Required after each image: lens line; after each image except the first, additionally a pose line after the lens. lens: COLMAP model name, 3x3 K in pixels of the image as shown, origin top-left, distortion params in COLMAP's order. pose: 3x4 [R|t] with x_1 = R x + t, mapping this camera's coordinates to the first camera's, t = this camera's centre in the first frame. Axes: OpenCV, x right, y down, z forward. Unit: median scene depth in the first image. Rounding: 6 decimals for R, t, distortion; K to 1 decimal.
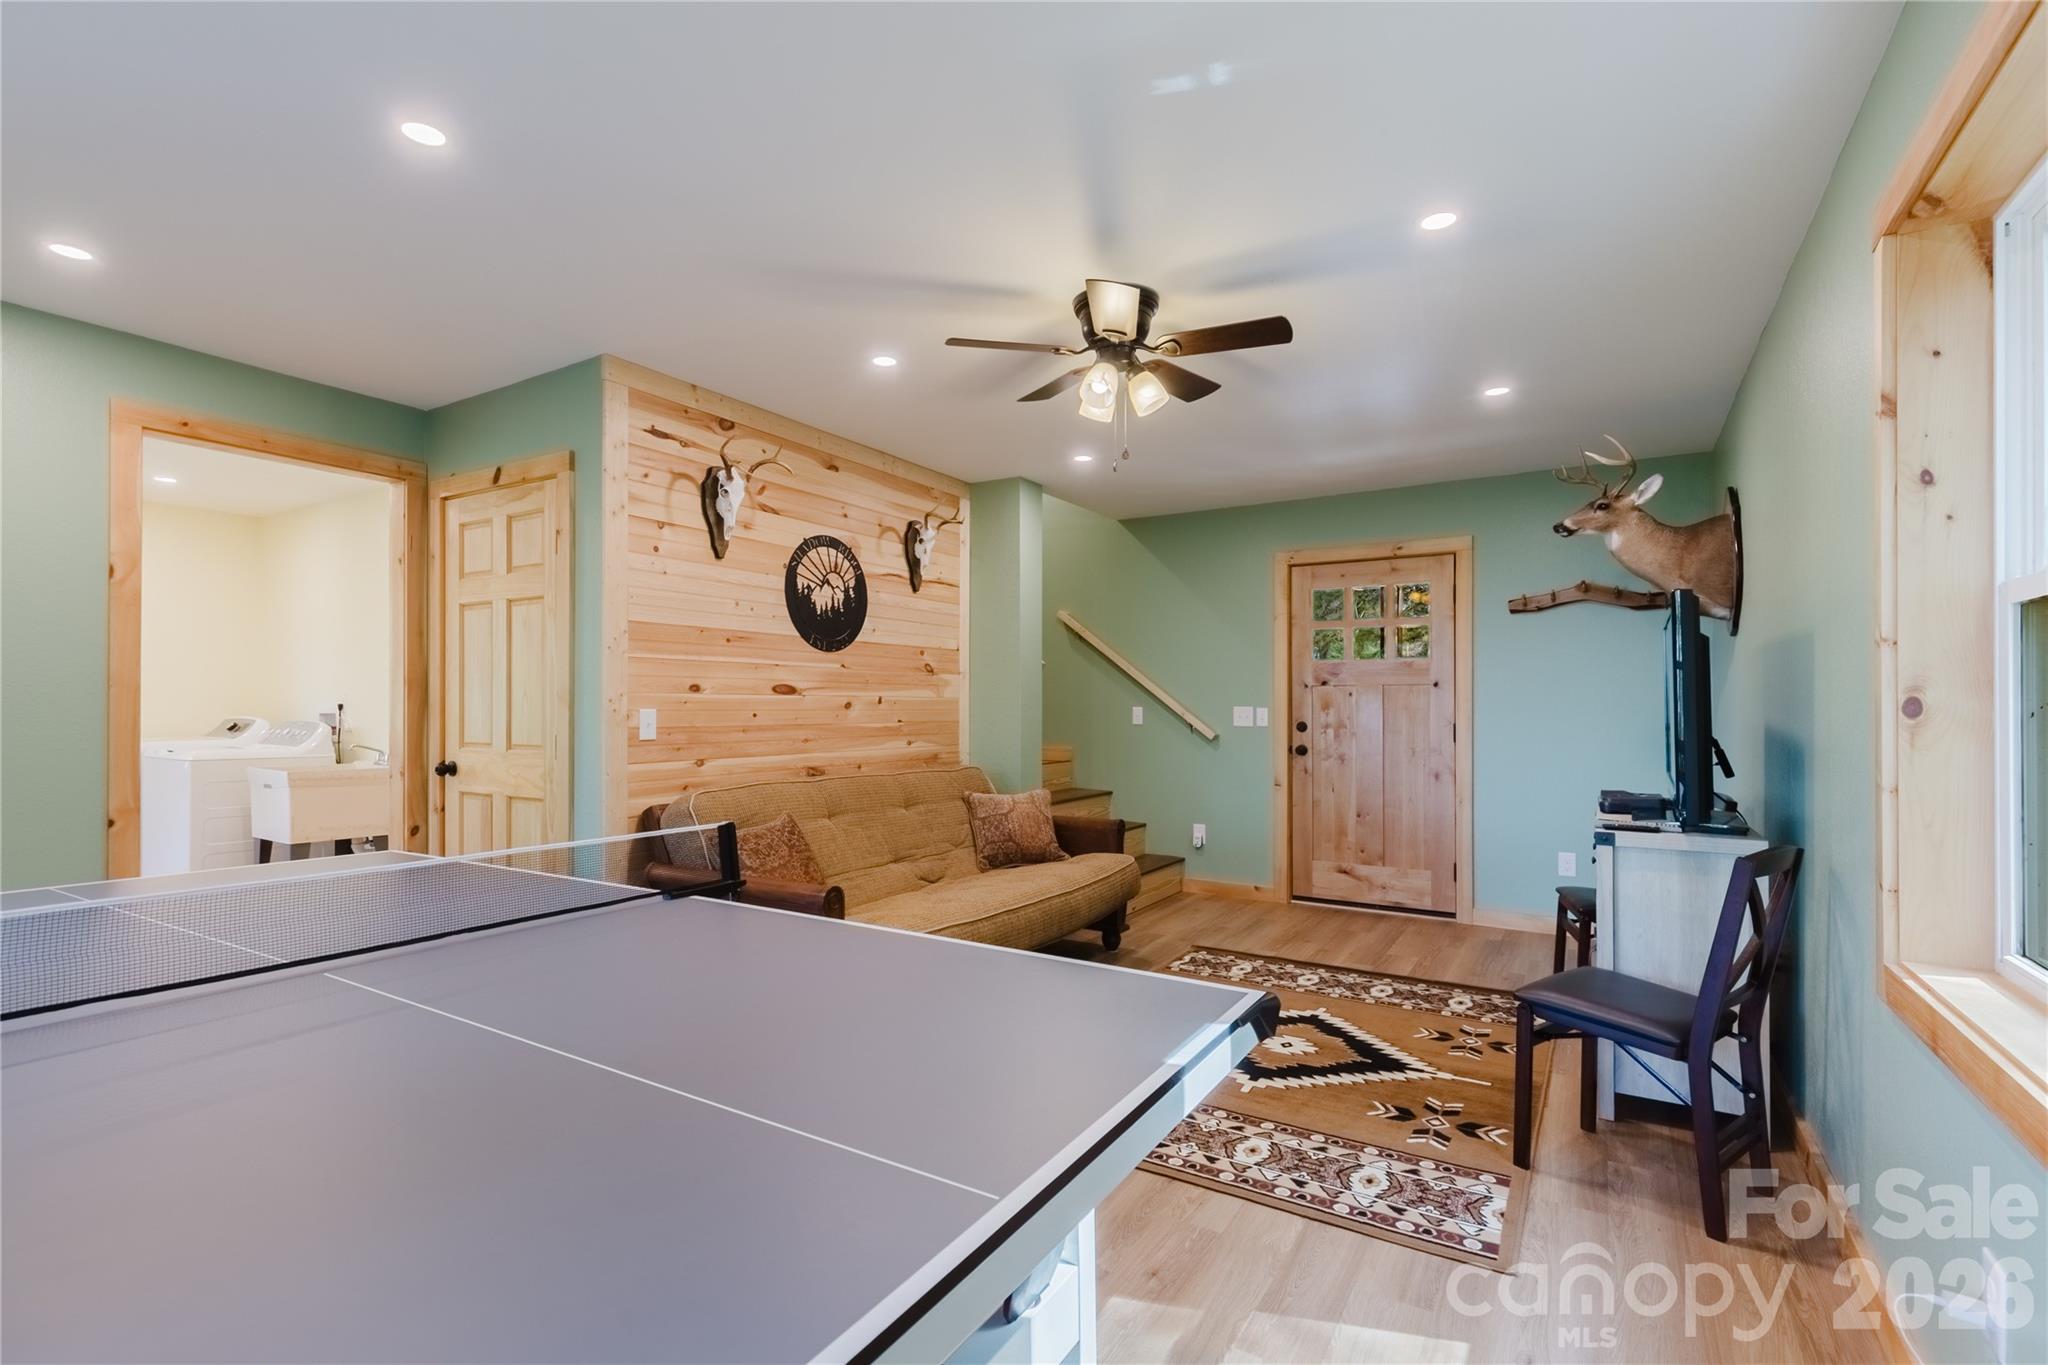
lens RADIAL K [[934.6, 0, 1025.1], [0, 934.6, 695.8], [0, 0, 1]] dist [0.014982, -0.000692]
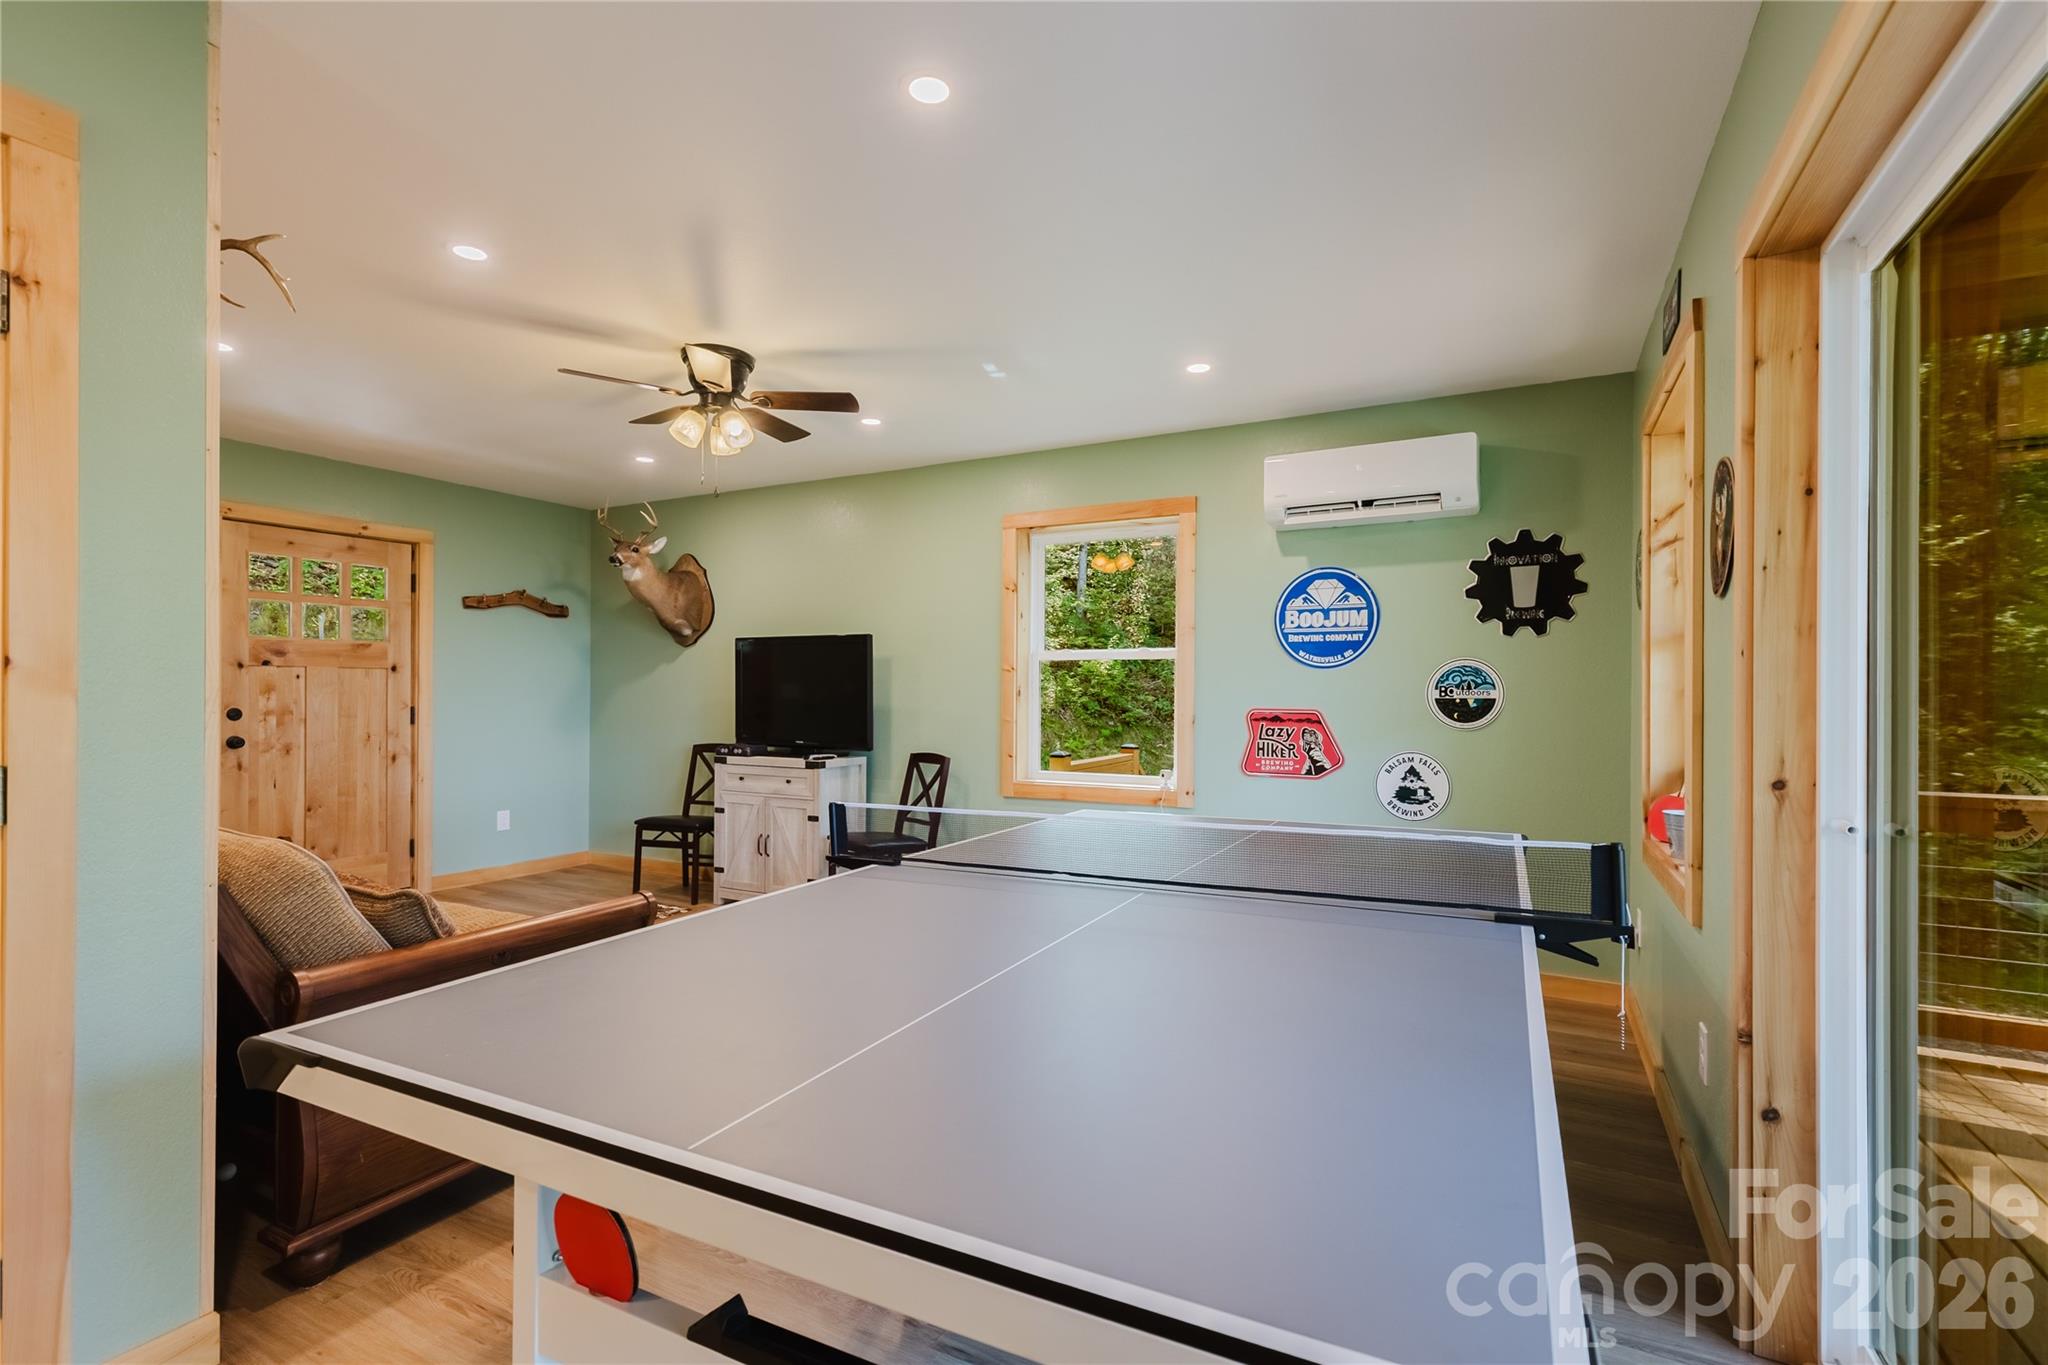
lens RADIAL K [[934.6, 0, 1029.9], [0, 934.6, 688.3], [0, 0, 1]] dist [0.014982, -0.000692]
pose [[-0.073285, -0.000992, 0.997311, -0.634711], [-0.015069, 0.999886, -0.000113, -0.000777], [-0.997197, -0.015037, -0.073292, 0.383583]]
